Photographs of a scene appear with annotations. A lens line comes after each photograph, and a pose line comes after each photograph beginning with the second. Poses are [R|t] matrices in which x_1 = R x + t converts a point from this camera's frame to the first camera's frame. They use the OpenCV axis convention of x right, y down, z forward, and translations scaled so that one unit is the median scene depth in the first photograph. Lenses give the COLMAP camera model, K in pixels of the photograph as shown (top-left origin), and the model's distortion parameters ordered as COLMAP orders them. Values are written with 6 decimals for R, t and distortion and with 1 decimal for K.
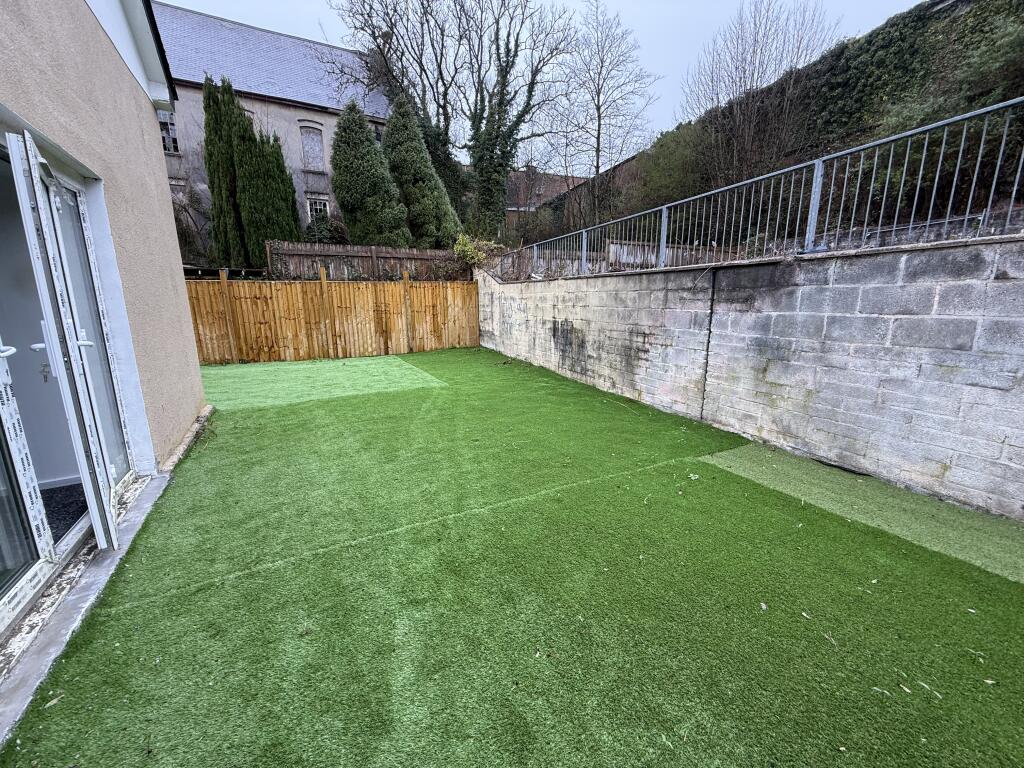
lens RADIAL K [[406.1, 0, 510.2], [0, 406.1, 383.8], [0, 0, 1]] dist [0.022076, -0.000631]
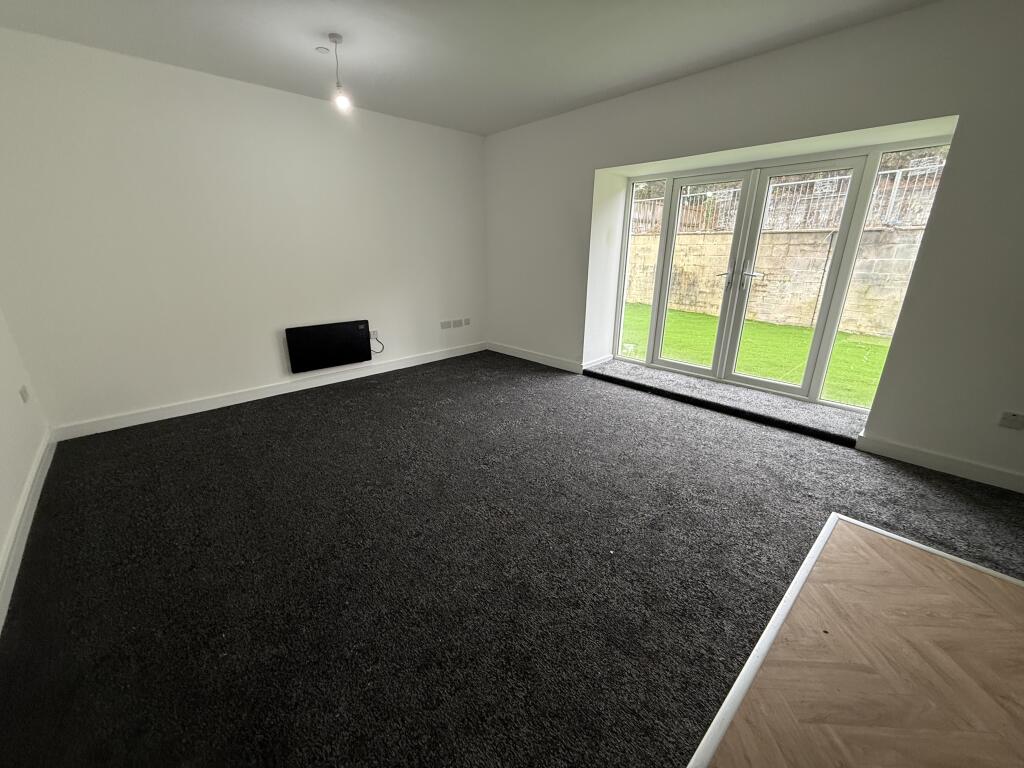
lens RADIAL K [[406.1, 0, 517.8], [0, 406.1, 382.8], [0, 0, 1]] dist [0.022076, -0.000631]
pose [[0.970293, -0.051745, 0.236333, -1.040206], [0.025566, 0.993320, 0.112523, 0.093706], [-0.240577, -0.103138, 0.965135, -0.330119]]
